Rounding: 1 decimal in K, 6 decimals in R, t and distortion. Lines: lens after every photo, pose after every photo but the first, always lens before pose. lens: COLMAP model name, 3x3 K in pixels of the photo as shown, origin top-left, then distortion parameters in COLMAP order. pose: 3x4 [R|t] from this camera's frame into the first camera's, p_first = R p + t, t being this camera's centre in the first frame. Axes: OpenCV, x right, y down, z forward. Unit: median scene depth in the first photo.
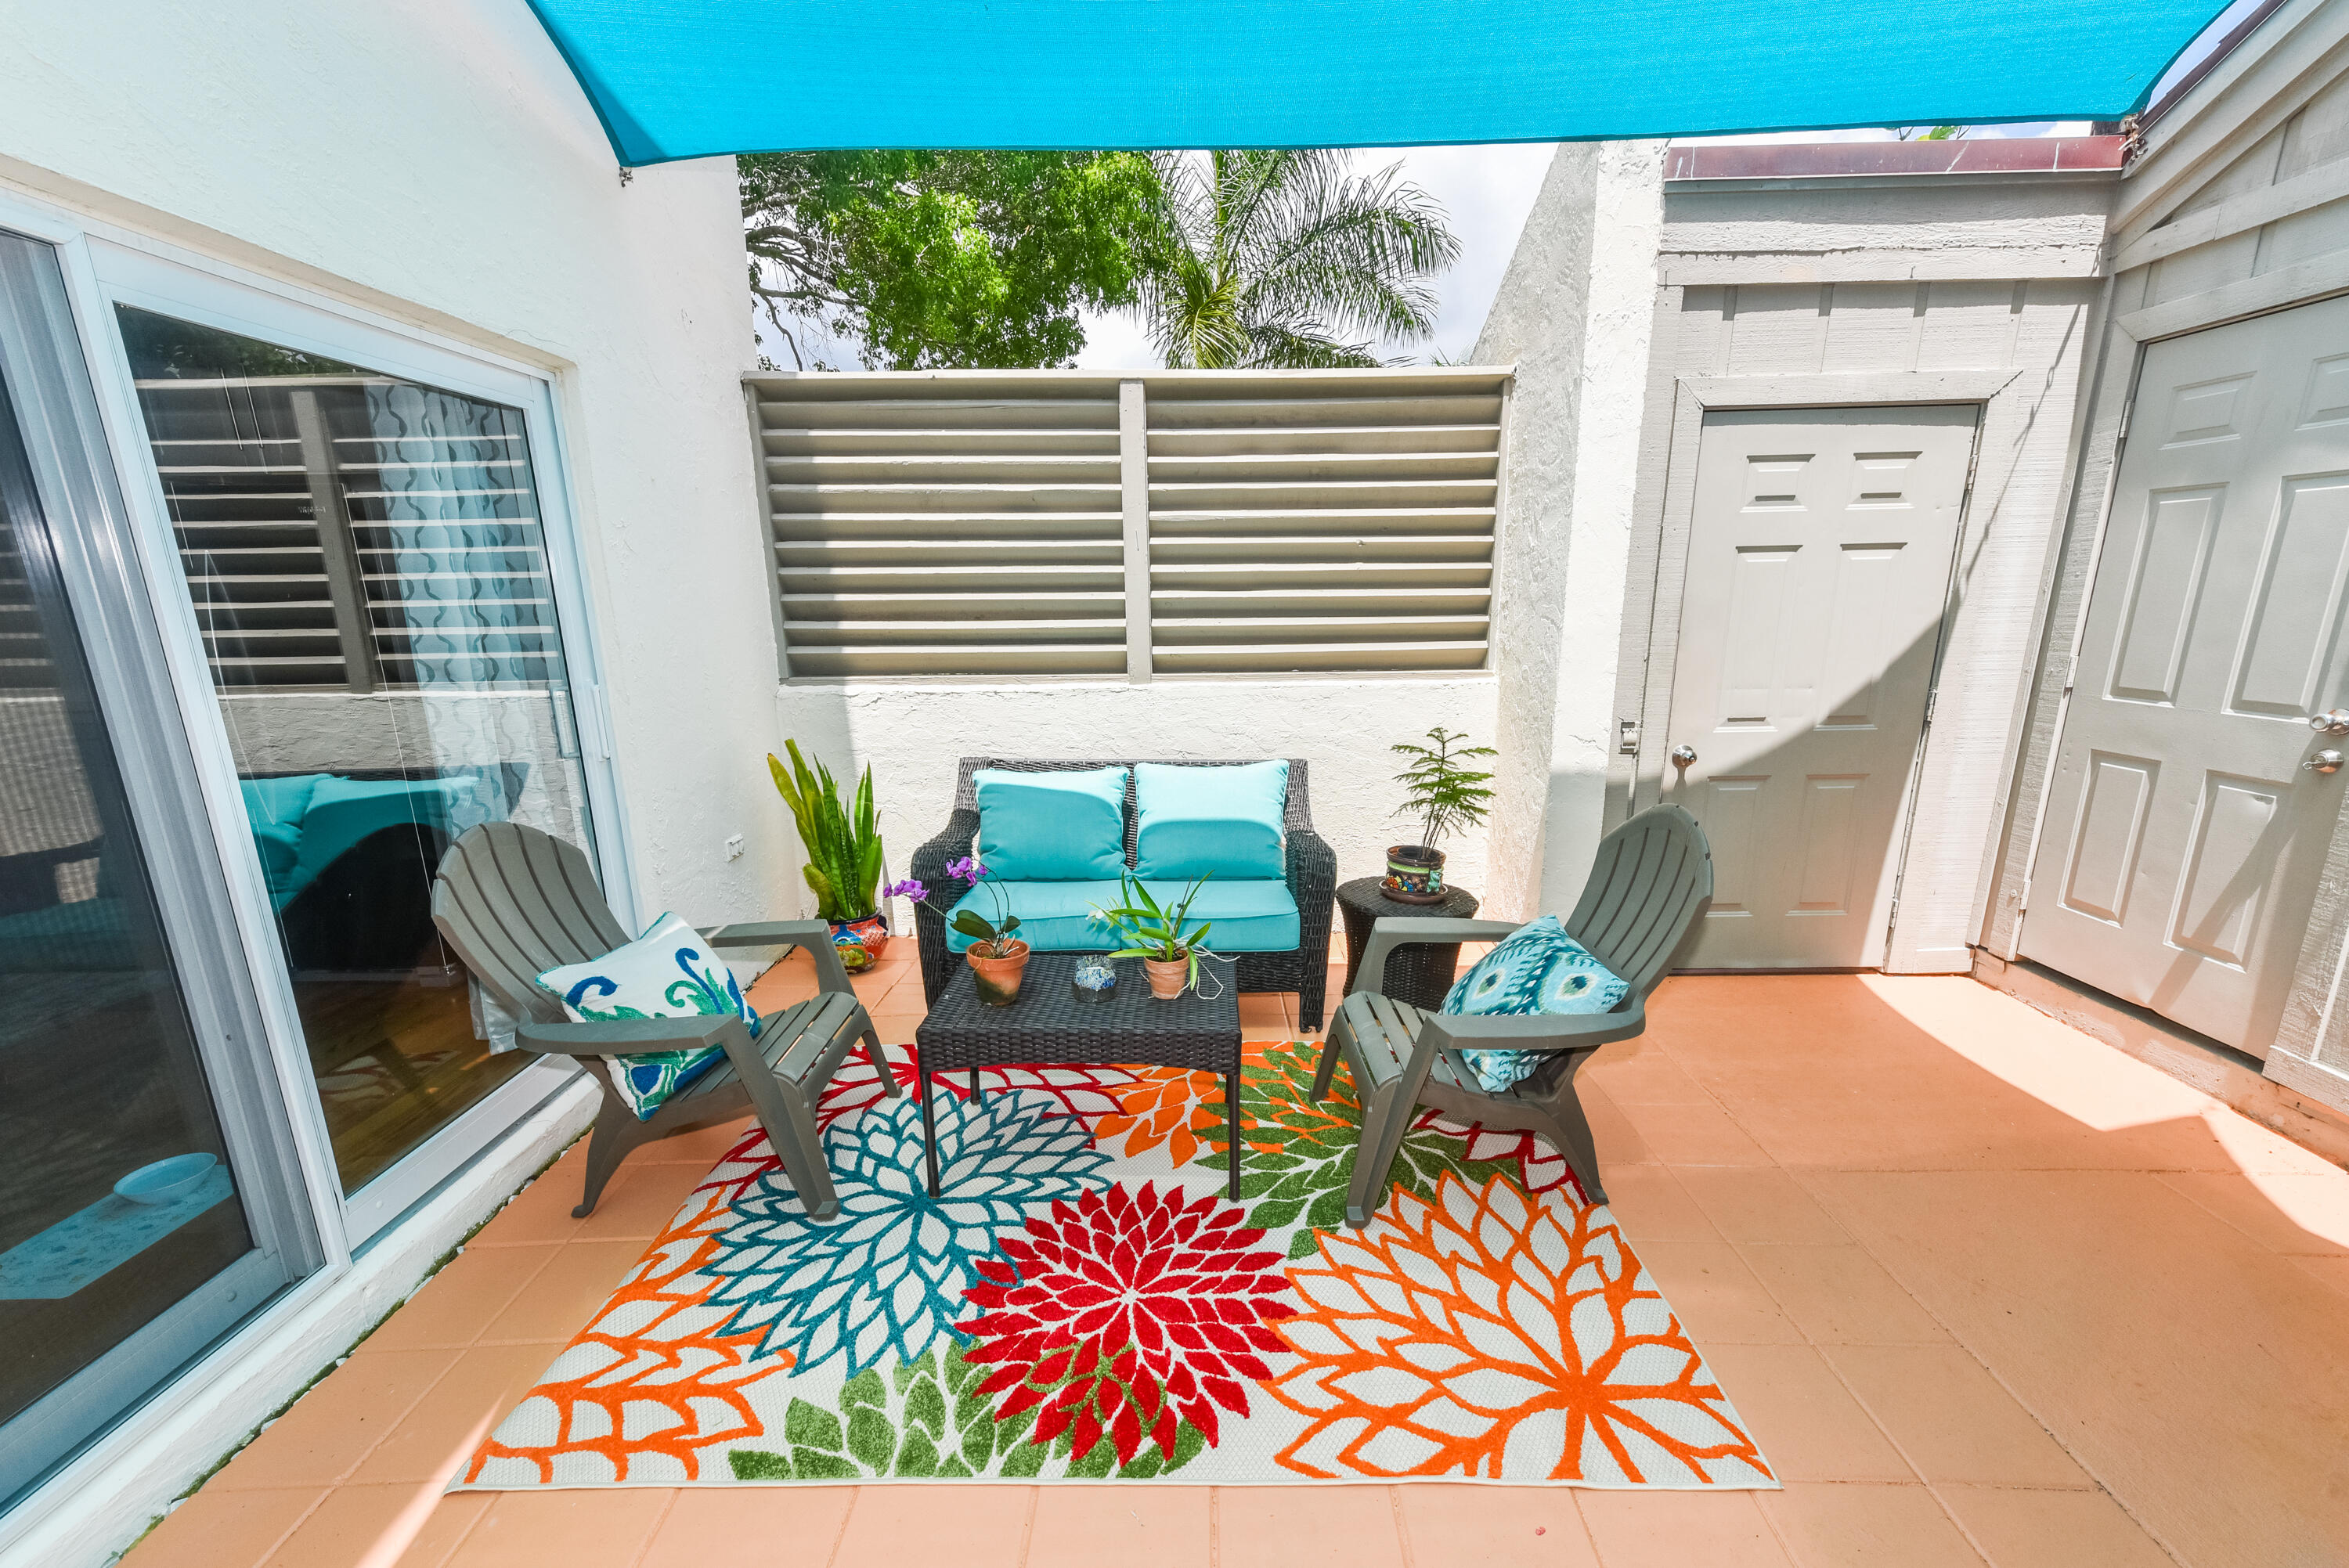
lens RADIAL K [[930.6, 0, 1198.7], [0, 930.6, 812.1], [0, 0, 1]] dist [0.017127, -0.002372]
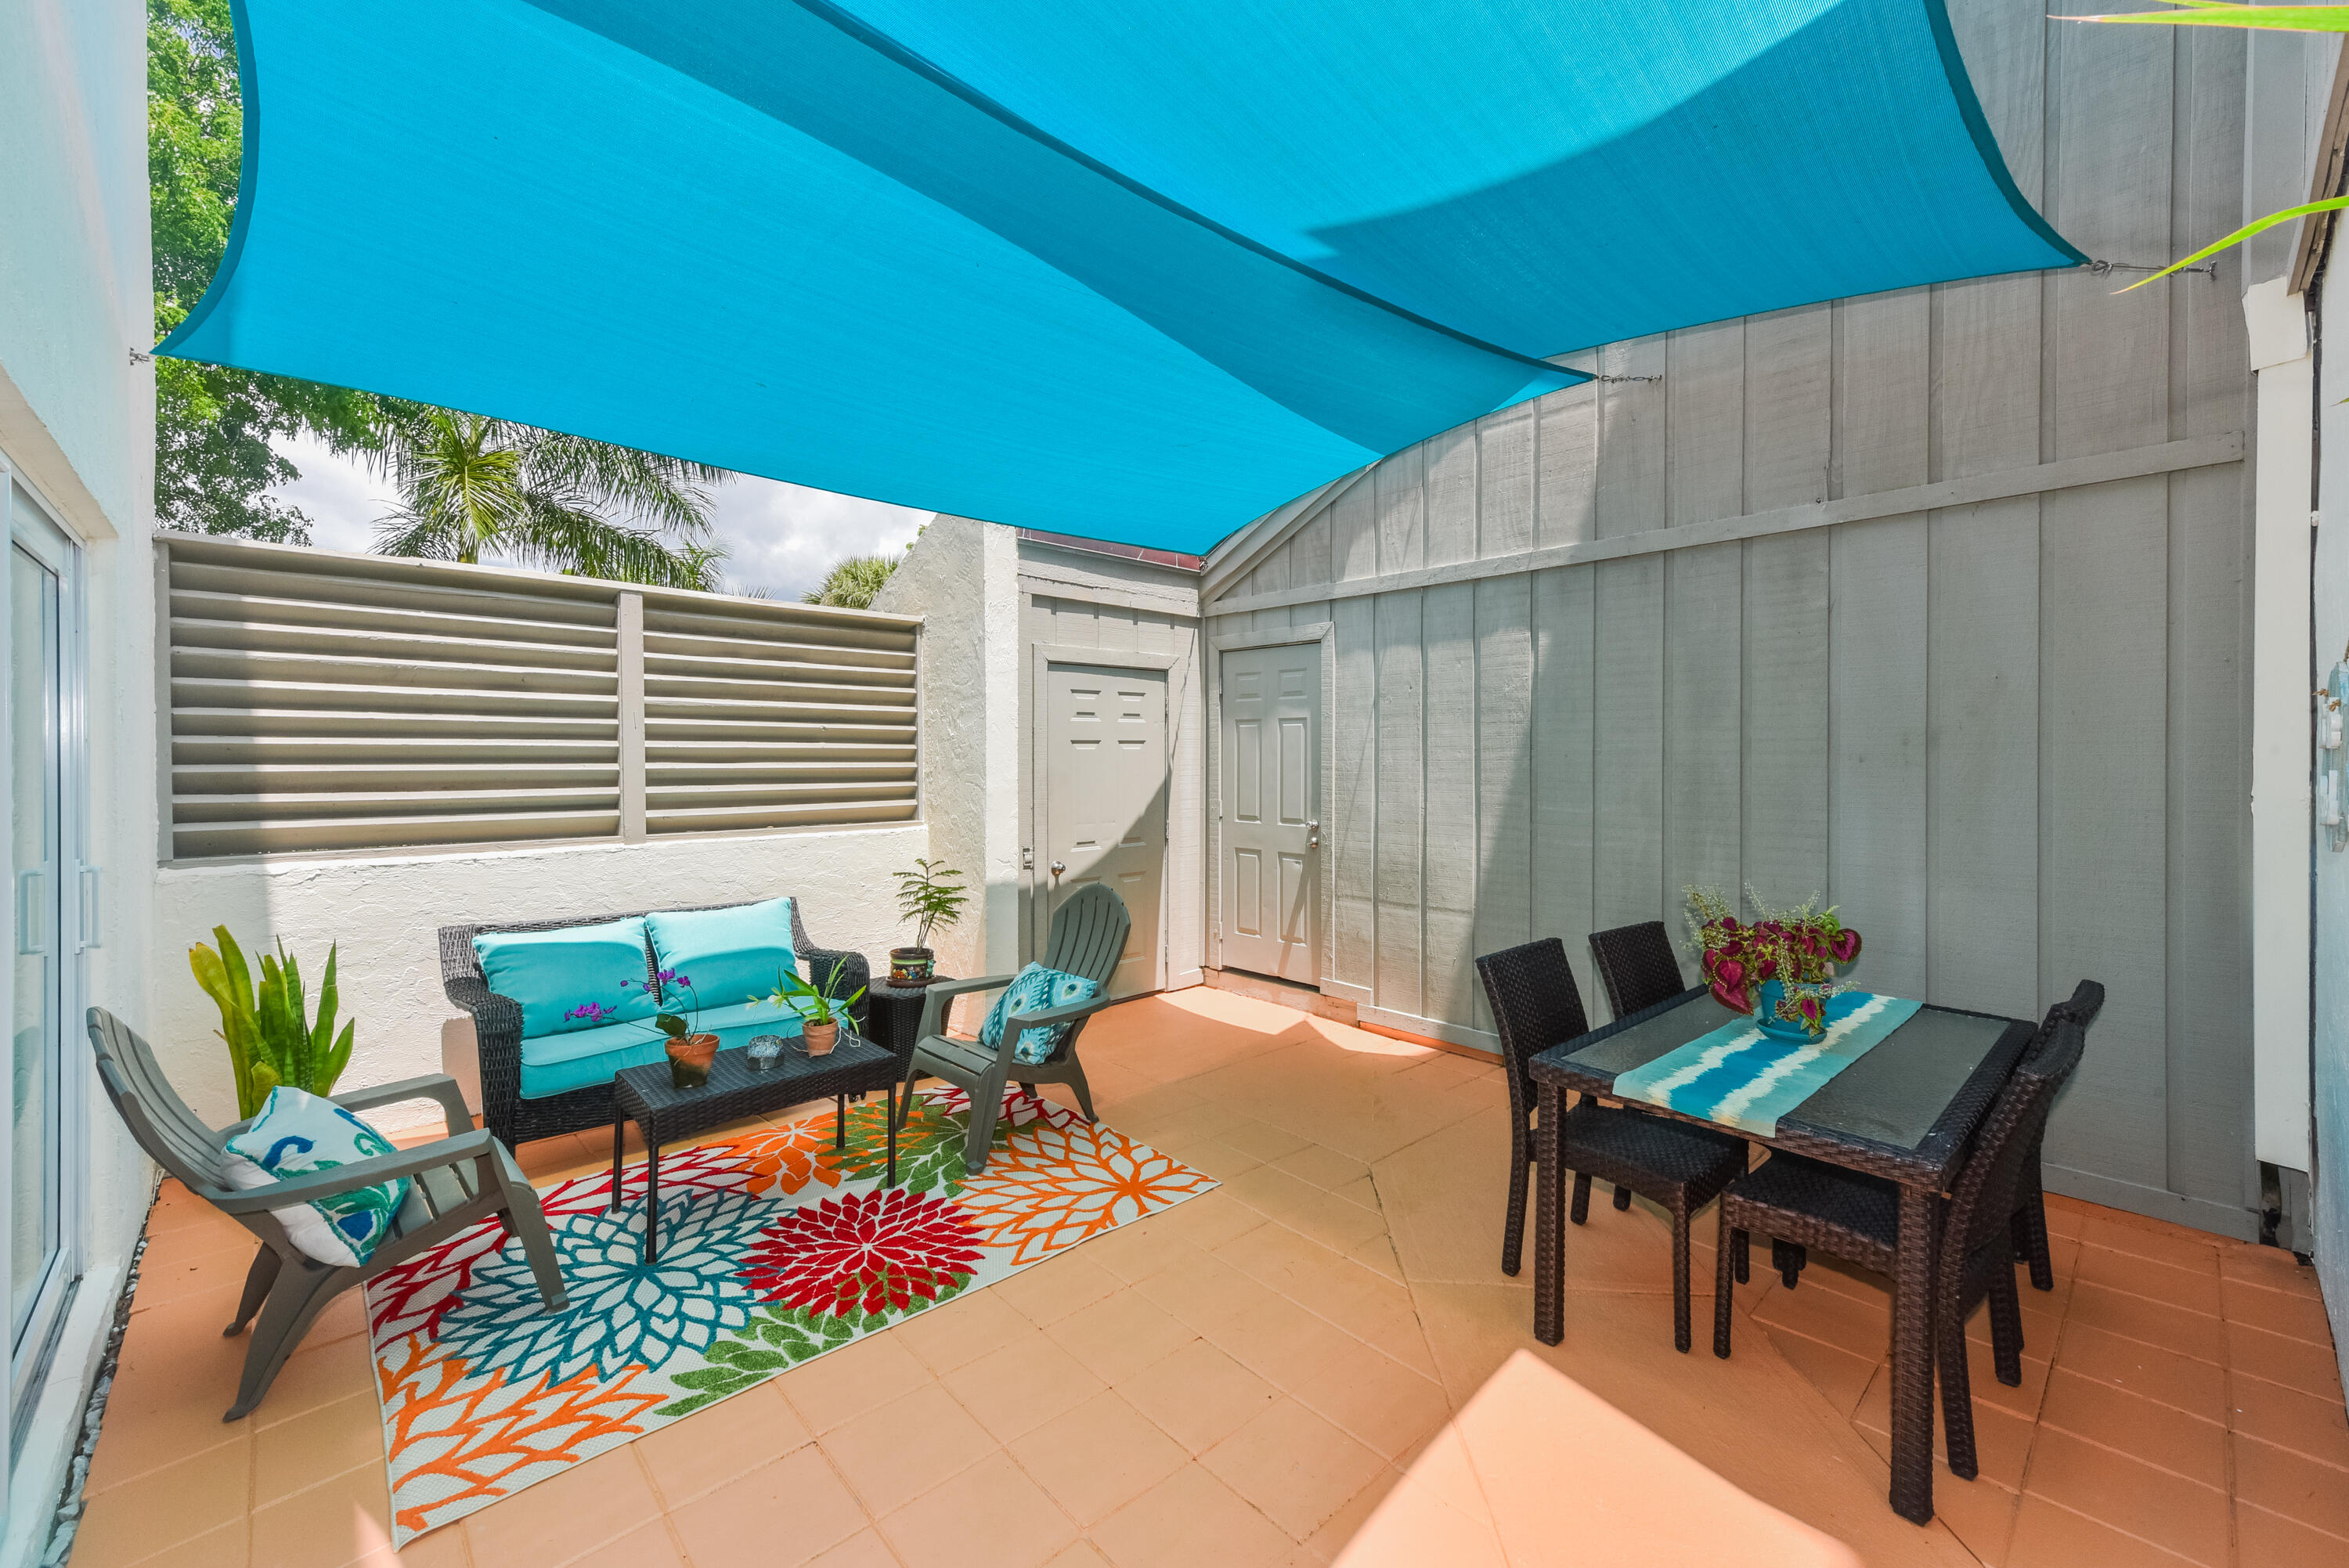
lens RADIAL K [[930.6, 0, 1188.3], [0, 930.6, 771.0], [0, 0, 1]] dist [0.017127, -0.002372]
pose [[0.721993, -0.000750, 0.691899, -0.485345], [0.153168, 0.975362, -0.158772, 0.075798], [-0.674733, 0.220609, 0.704320, -0.343424]]
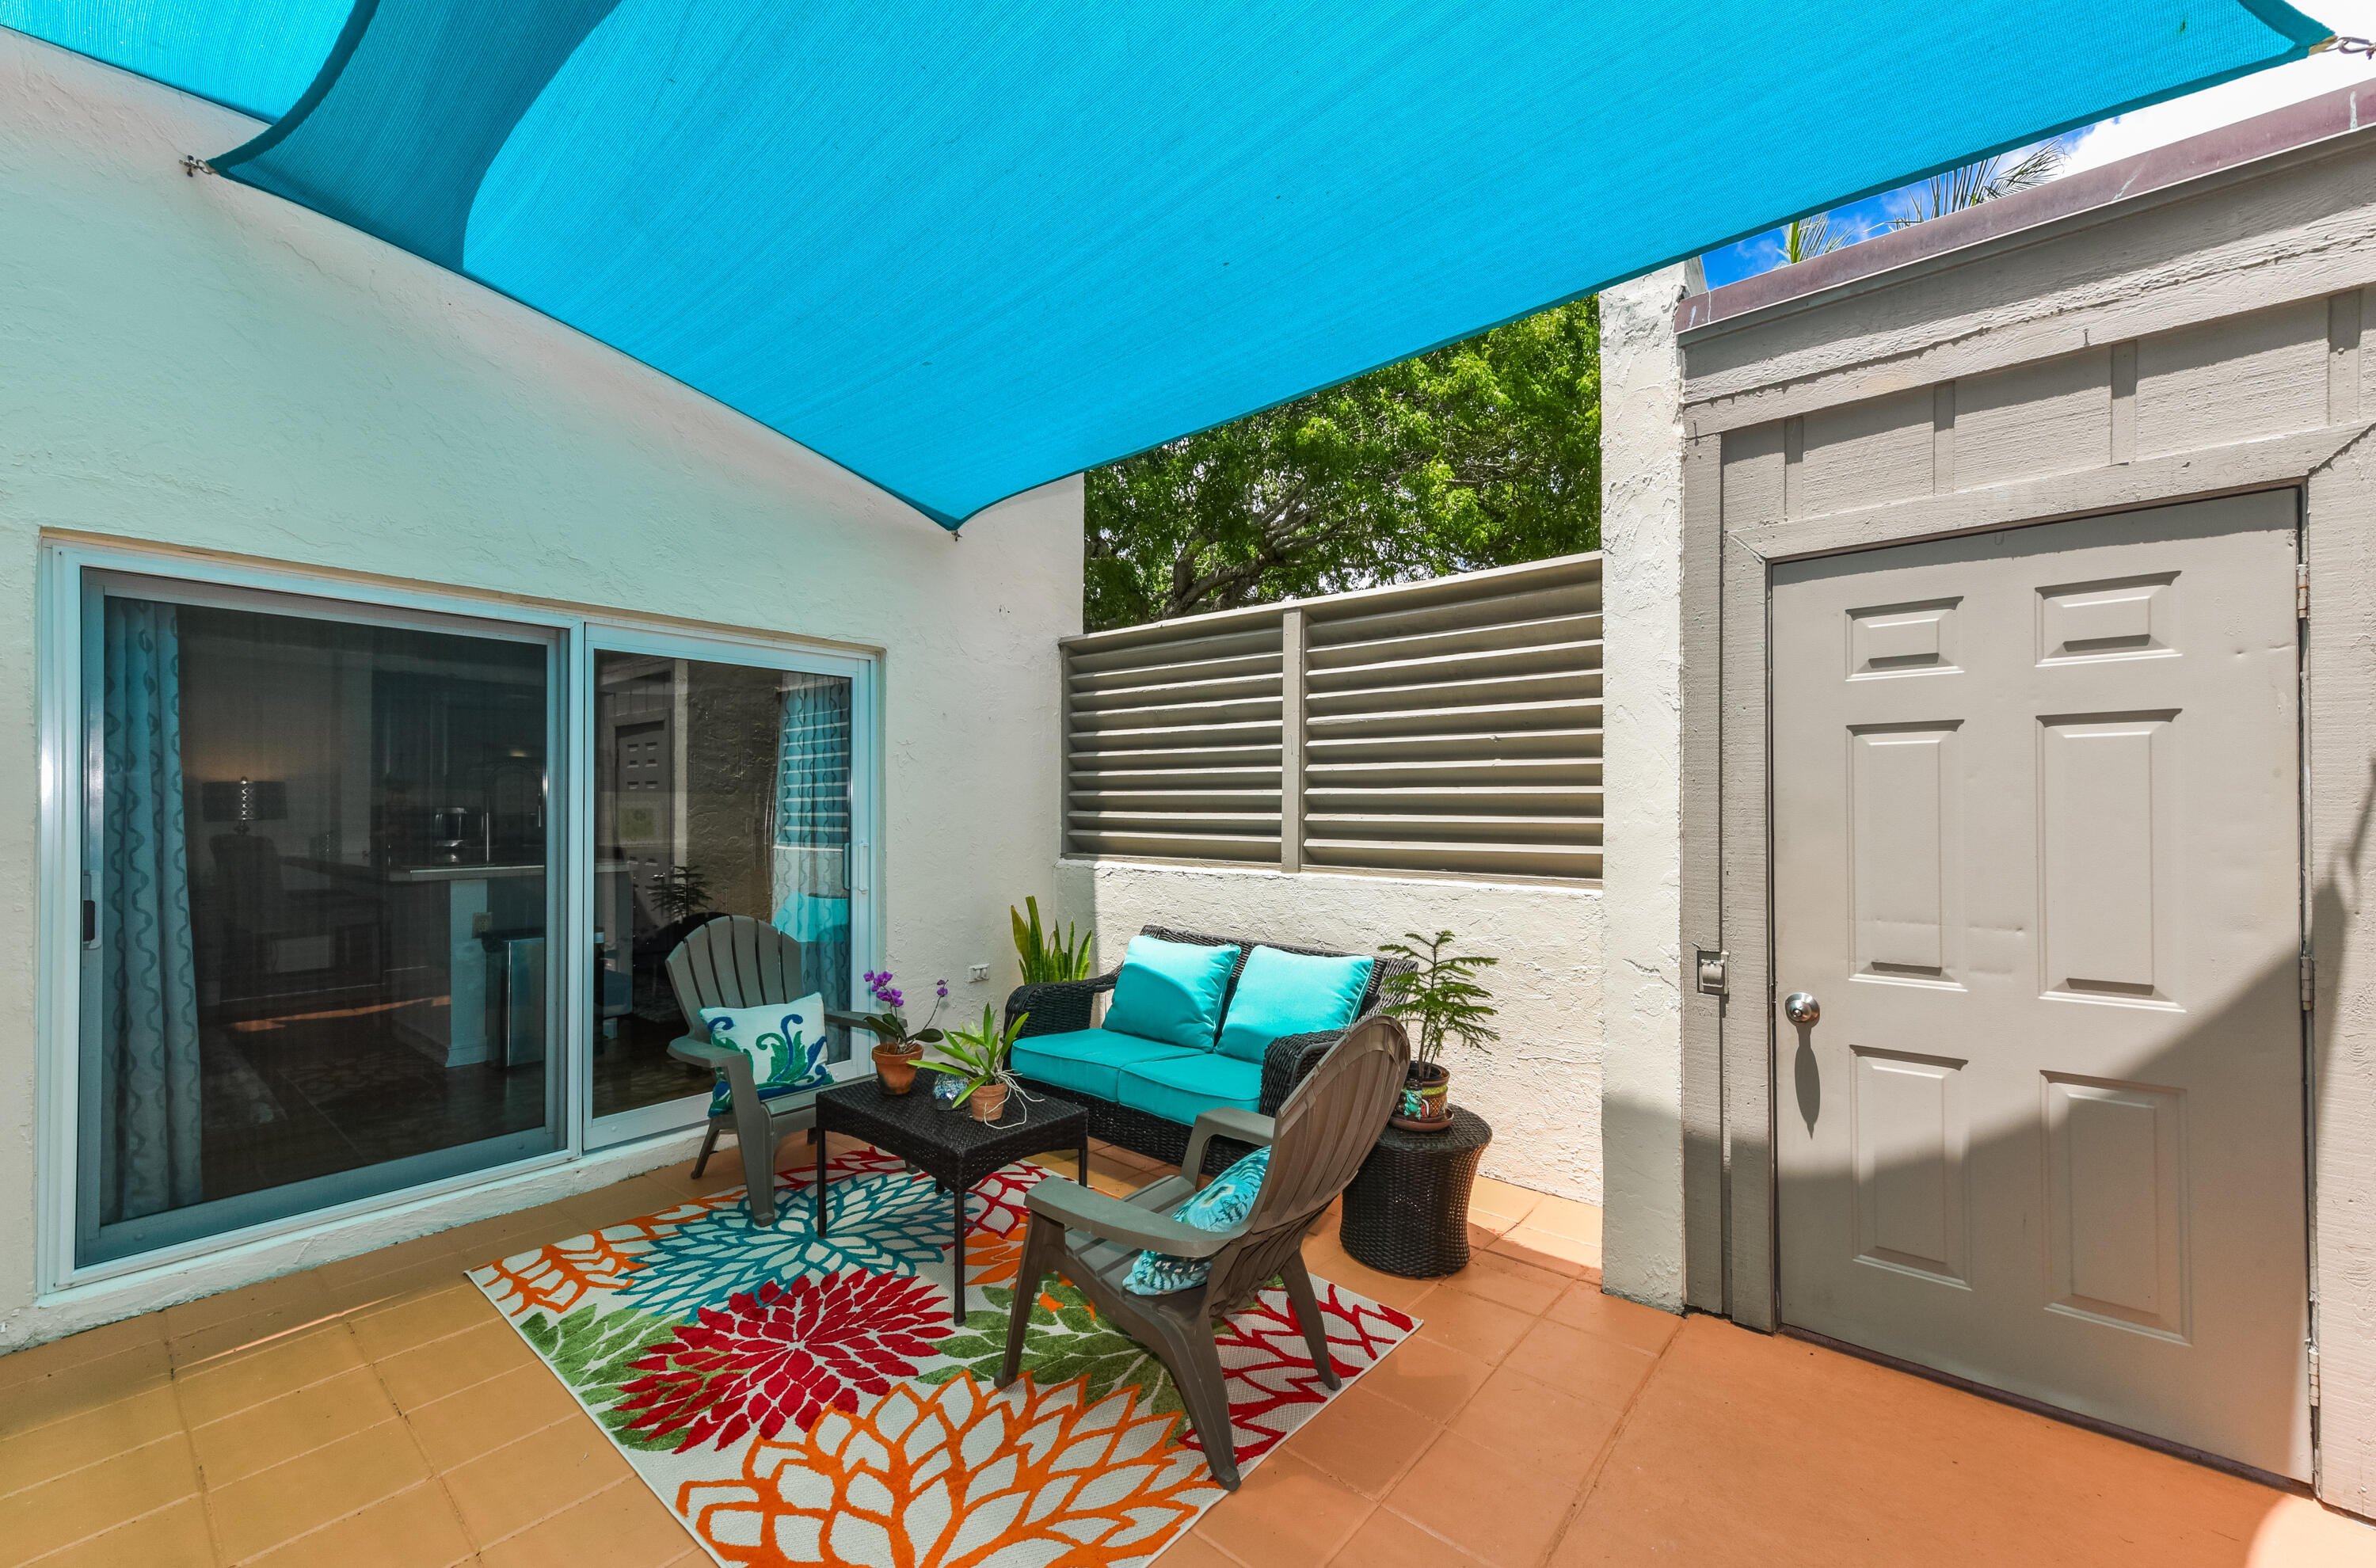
lens RADIAL K [[941.4, 0, 1240.4], [0, 941.4, 808.1], [0, 0, 1]] dist [0.017127, -0.002372]
pose [[0.776265, 0.012627, -0.630280, 0.767459], [-0.157589, 0.971944, -0.174617, -0.017749], [0.610391, 0.234875, 0.756476, 0.183302]]
